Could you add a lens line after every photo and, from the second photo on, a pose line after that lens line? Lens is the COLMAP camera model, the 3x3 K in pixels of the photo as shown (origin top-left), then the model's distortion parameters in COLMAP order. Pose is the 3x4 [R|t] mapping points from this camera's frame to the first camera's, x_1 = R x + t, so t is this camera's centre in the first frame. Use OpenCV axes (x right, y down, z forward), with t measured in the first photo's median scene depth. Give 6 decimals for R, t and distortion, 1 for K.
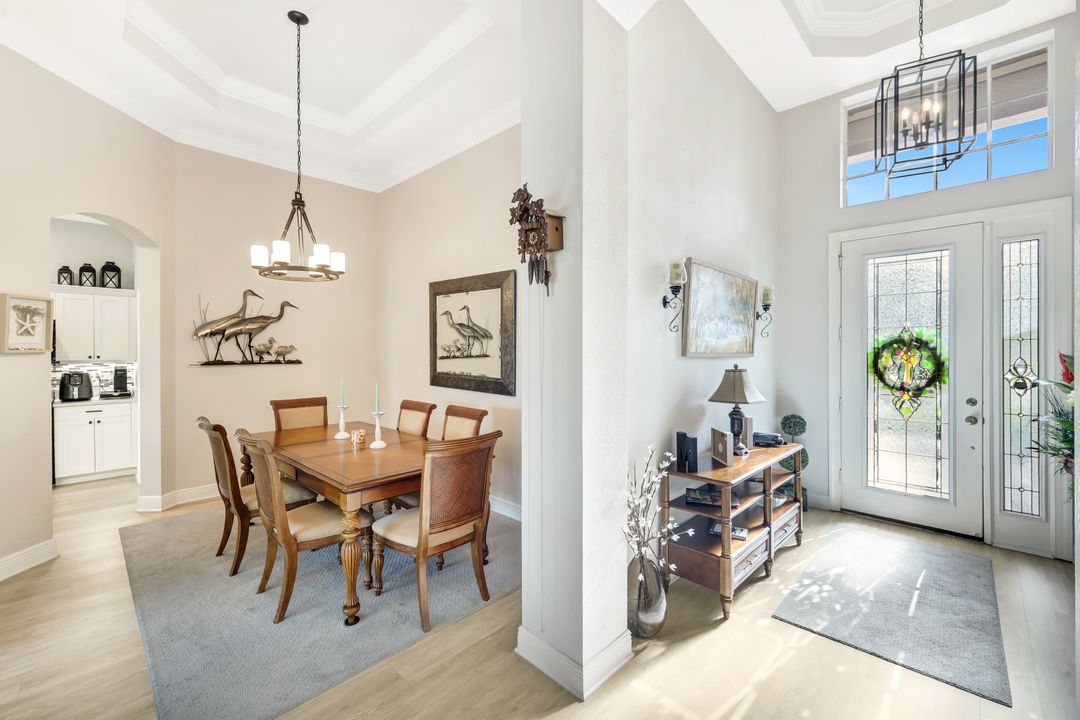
lens RADIAL K [[449.5, 0, 538.7], [0, 449.5, 354.1], [0, 0, 1]] dist [-0.000219, -0.000229]
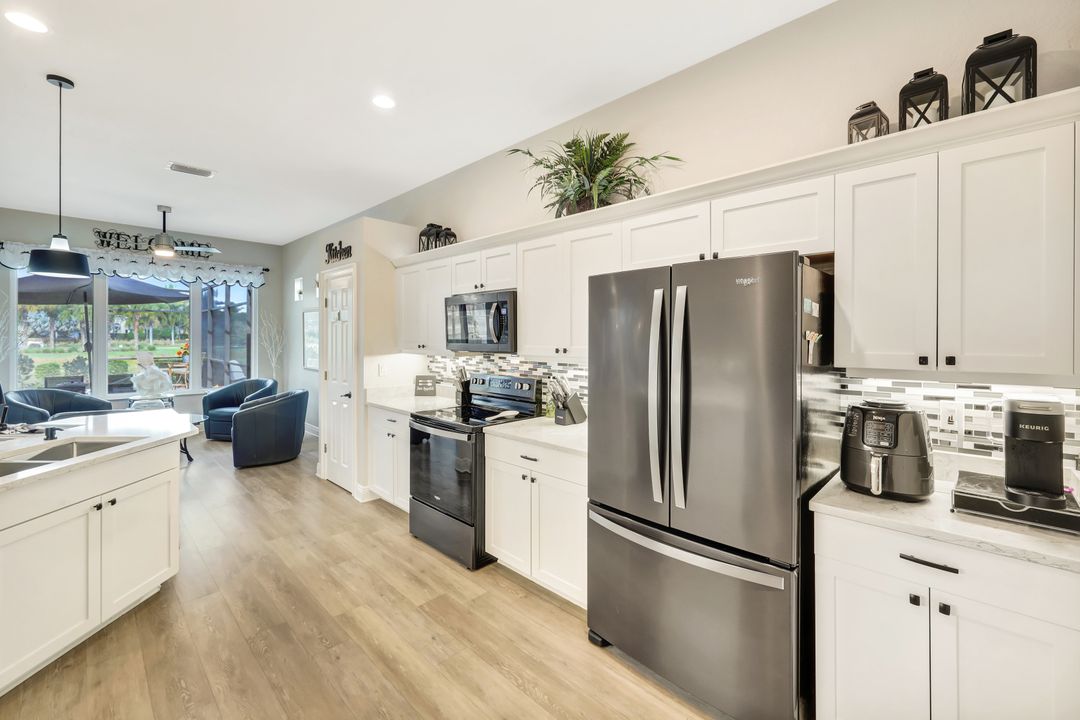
lens RADIAL K [[445.2, 0, 538.5], [0, 445.2, 339.9], [0, 0, 1]] dist [0.000139, -0.000072]
pose [[0.003626, 0.000657, -0.999993, -0.694270], [-0.008373, 0.999965, 0.000627, -0.004966], [0.999958, 0.008371, 0.003631, 0.733416]]
